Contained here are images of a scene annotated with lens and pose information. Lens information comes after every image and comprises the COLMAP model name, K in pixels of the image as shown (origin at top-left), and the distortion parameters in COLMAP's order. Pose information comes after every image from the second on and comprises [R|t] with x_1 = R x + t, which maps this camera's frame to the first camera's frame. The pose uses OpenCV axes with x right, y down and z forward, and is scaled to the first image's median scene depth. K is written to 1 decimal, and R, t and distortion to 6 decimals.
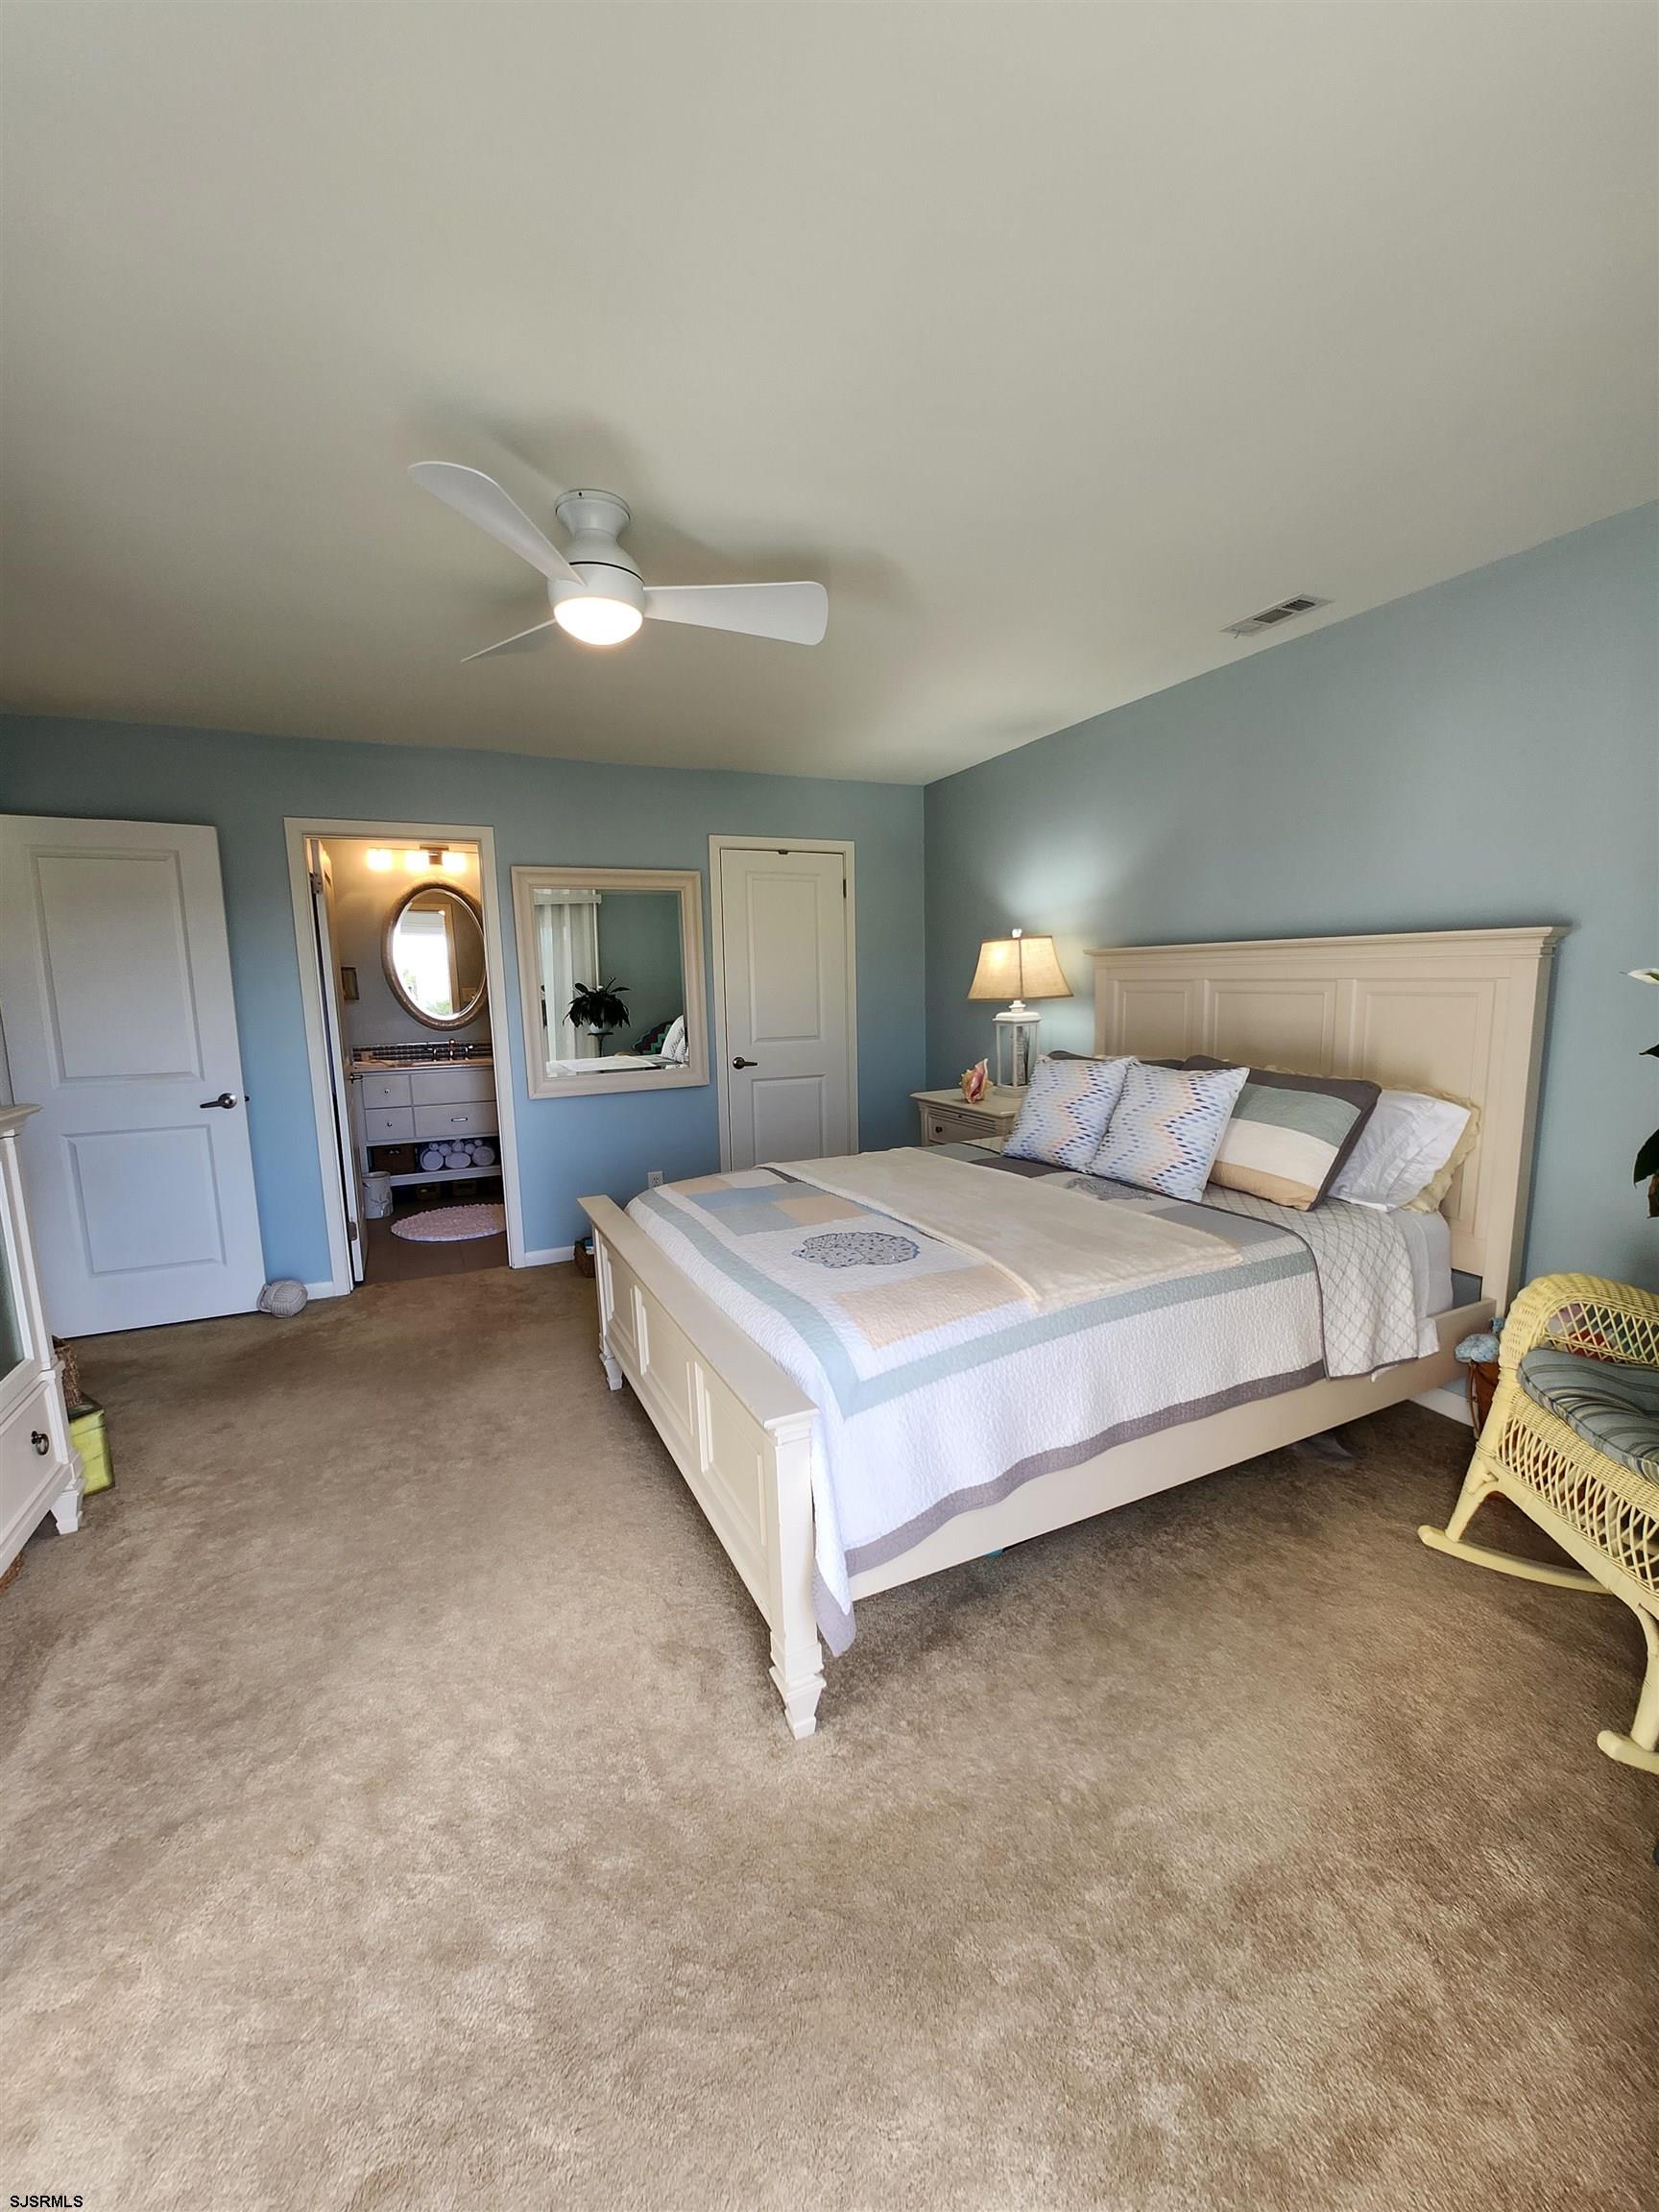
lens RADIAL K [[887.1, 0, 828.8], [0, 887.1, 1110.9], [0, 0, 1]] dist [-0.018859, 0.000215]
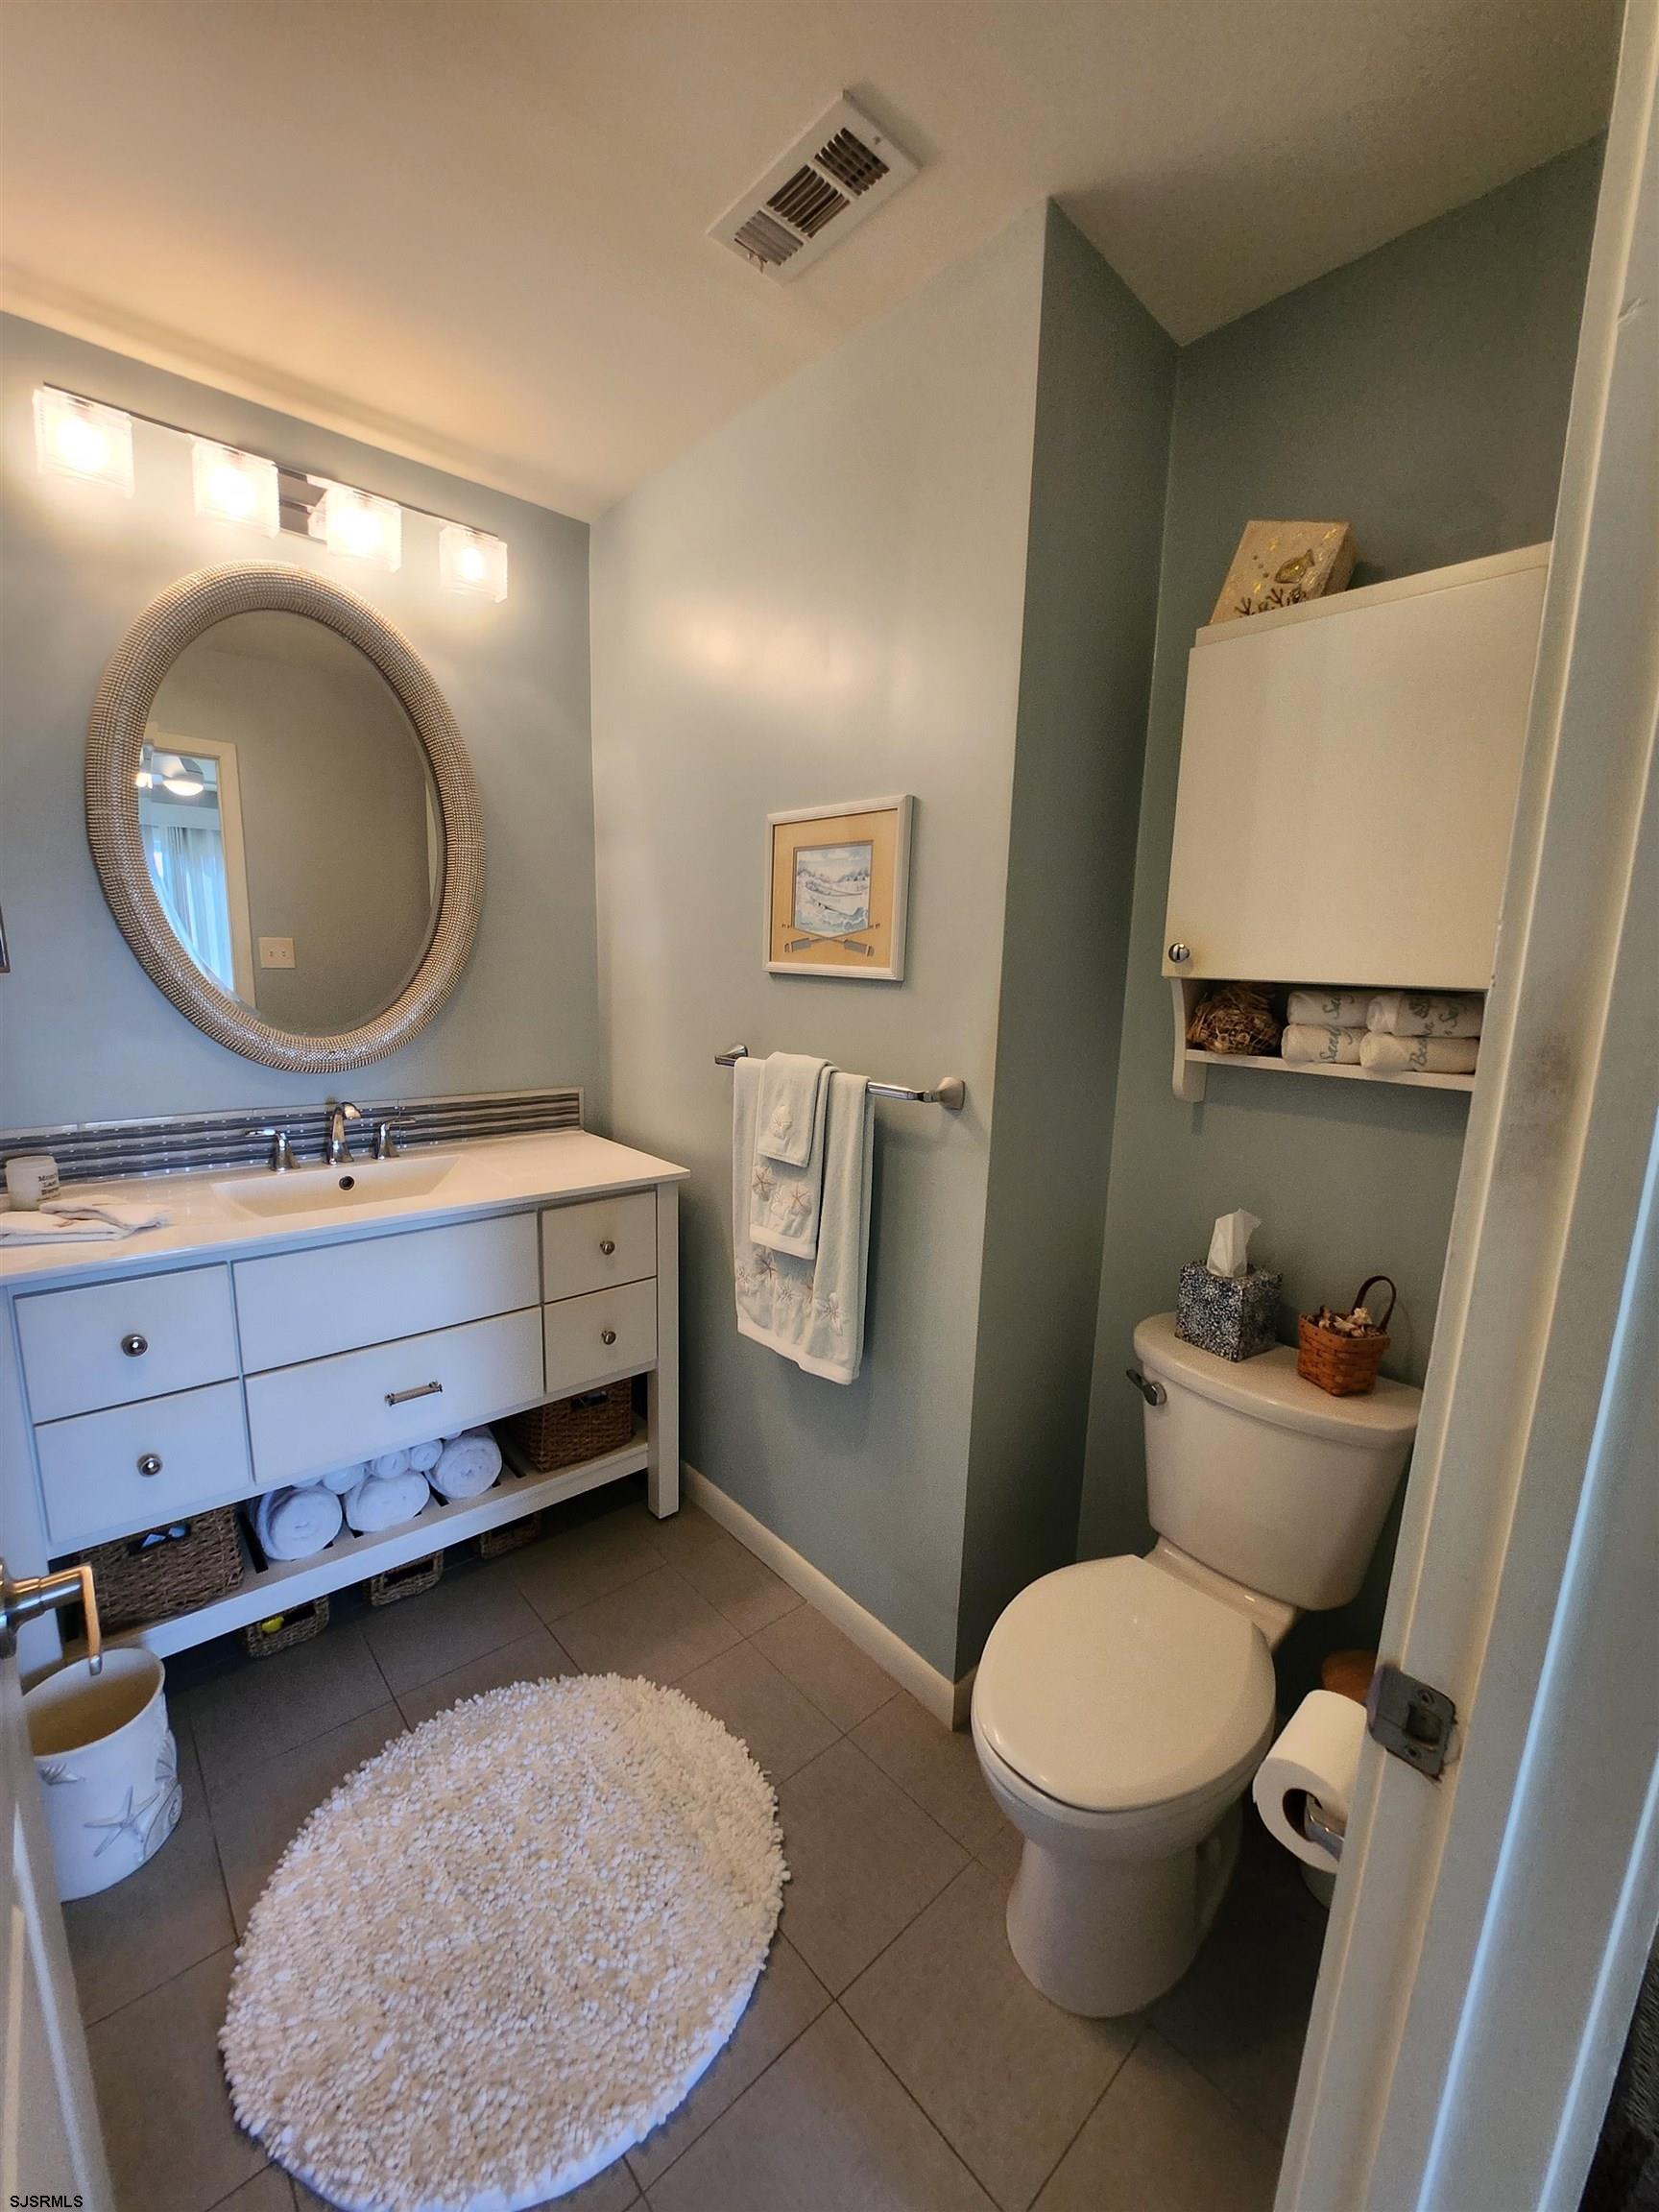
lens RADIAL K [[887.1, 0, 828.8], [0, 887.1, 1110.9], [0, 0, 1]] dist [-0.018859, 0.000215]
pose [[0.957908, 0.002158, 0.287069, -0.795472], [-0.011474, 0.999460, 0.030776, -0.203838], [-0.286847, -0.032774, 0.957416, 1.464202]]
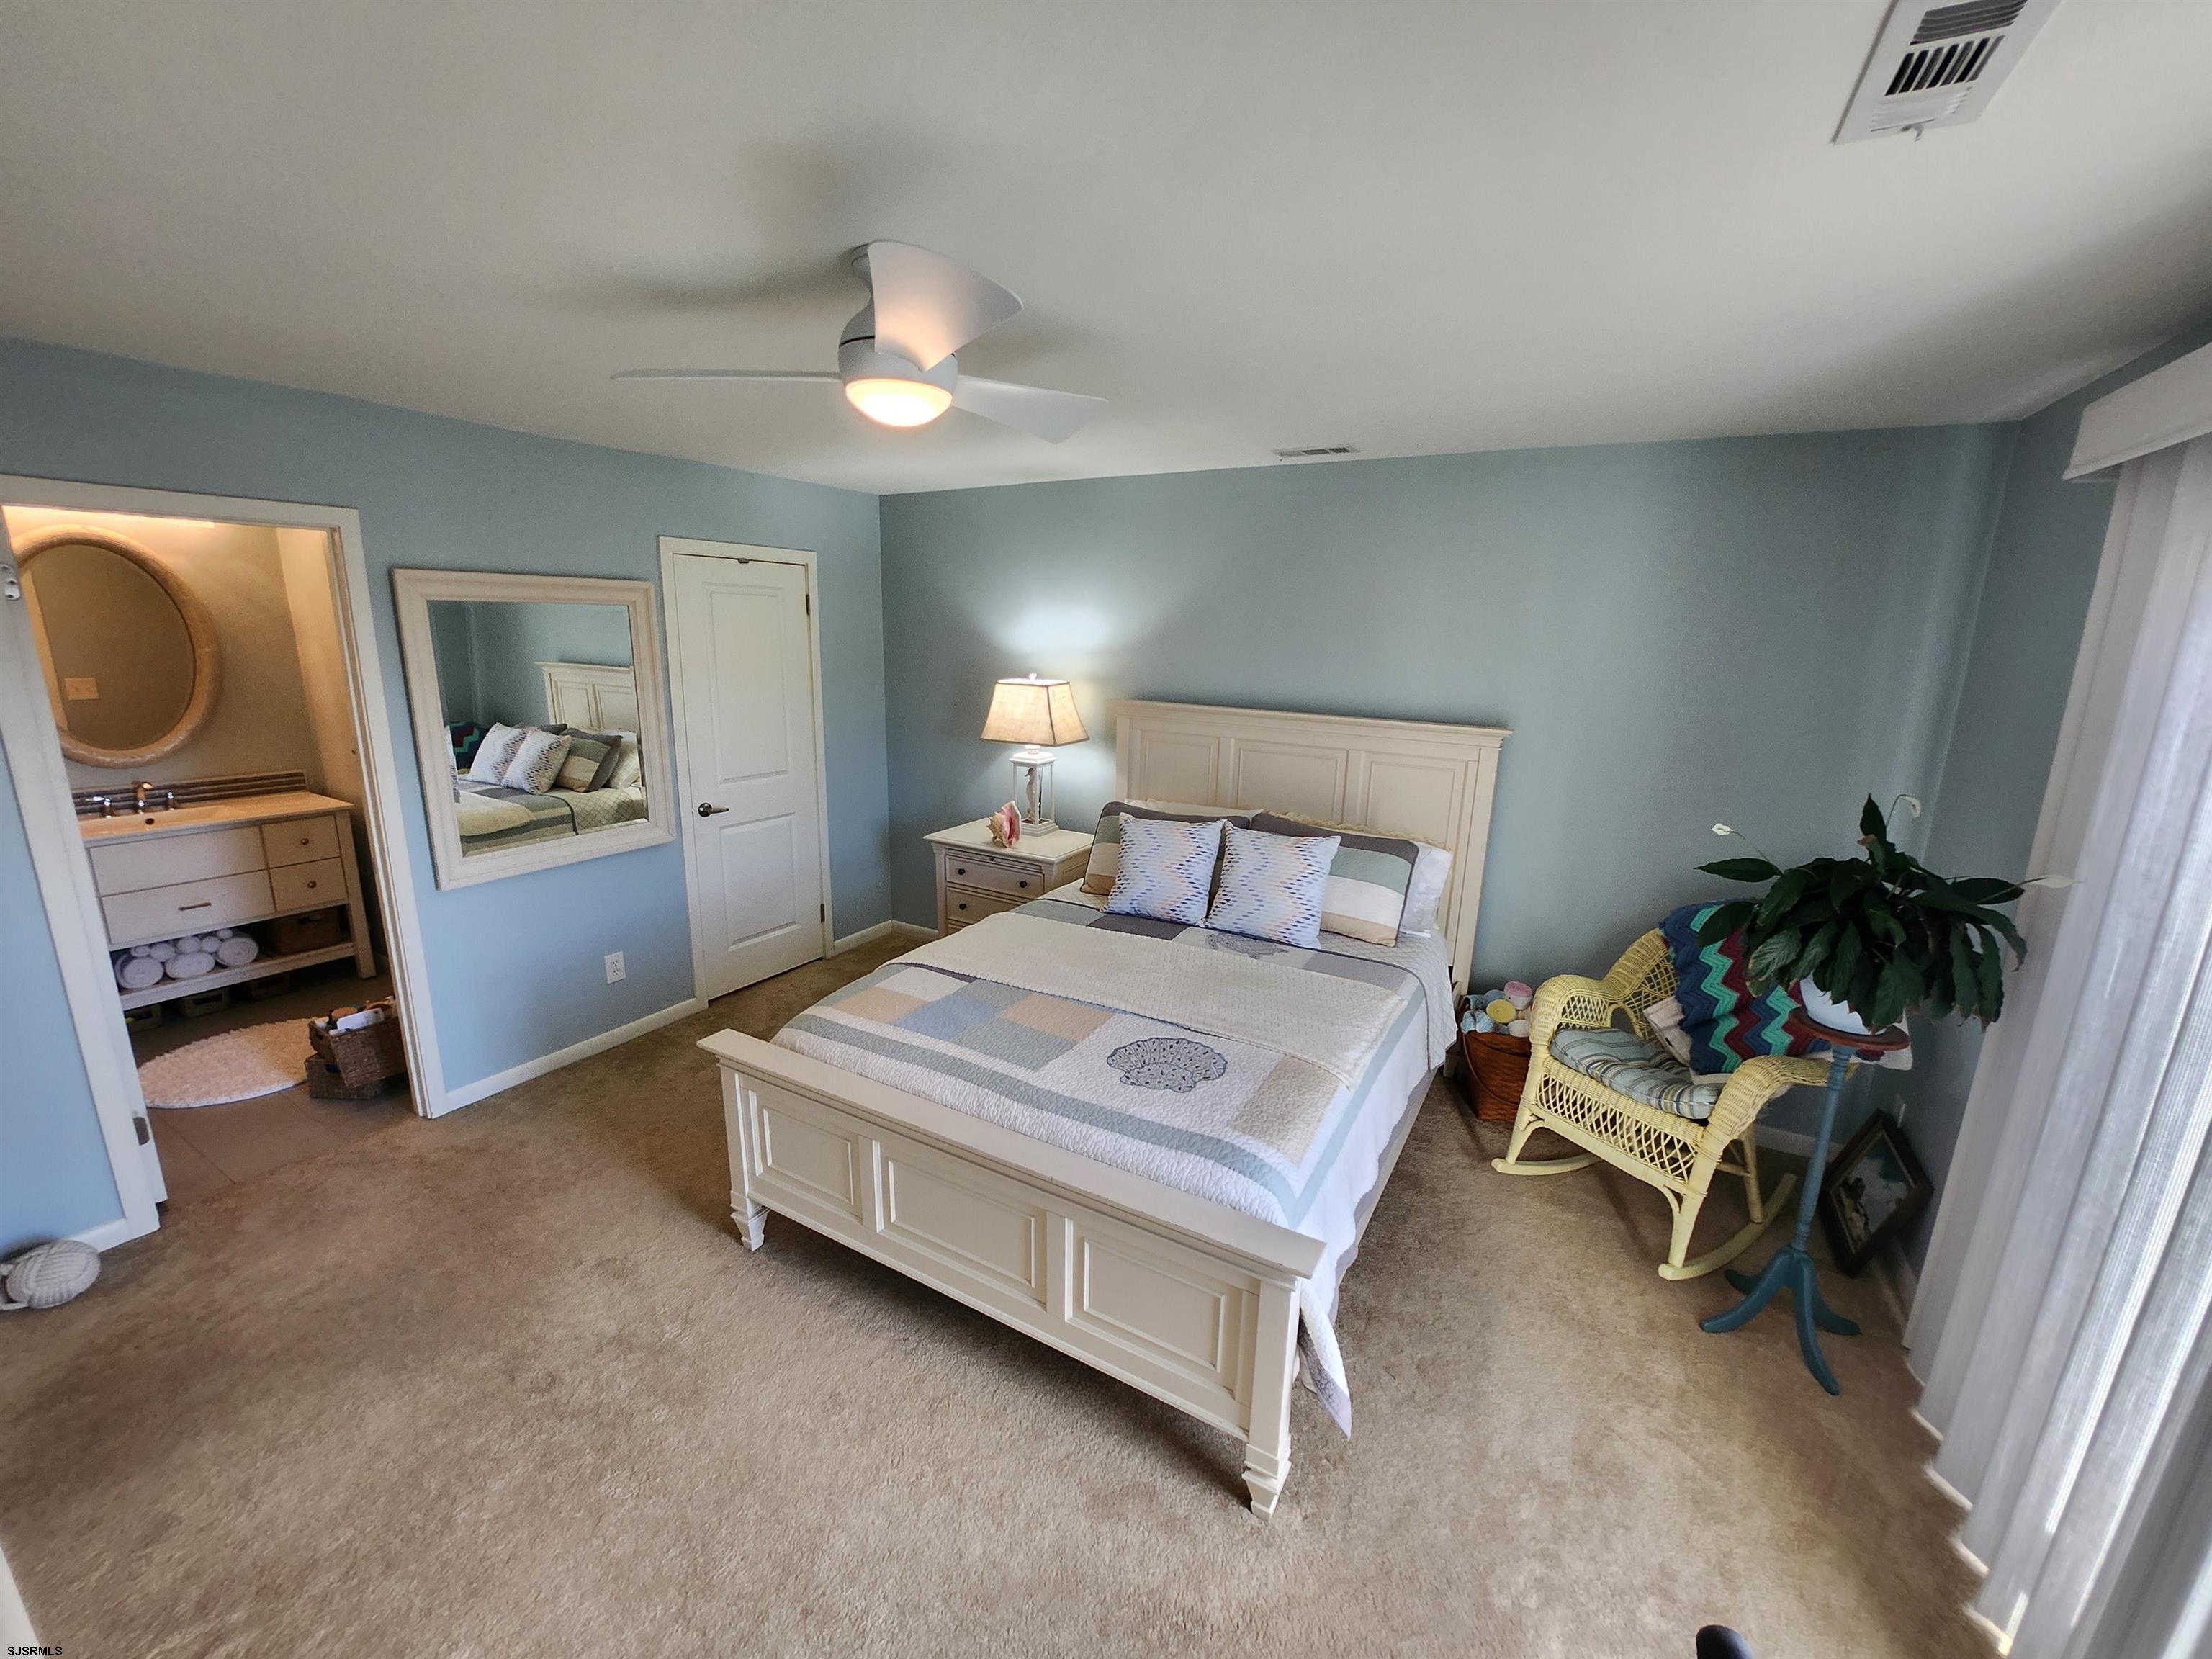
lens RADIAL K [[887.1, 0, 1121.9], [0, 887.1, 828.3], [0, 0, 1]] dist [-0.018859, 0.000215]
pose [[0.816397, -0.080720, 0.571823, -0.466254], [0.038365, 0.995577, 0.085764, -0.168073], [-0.576216, -0.048079, 0.815882, 0.142262]]
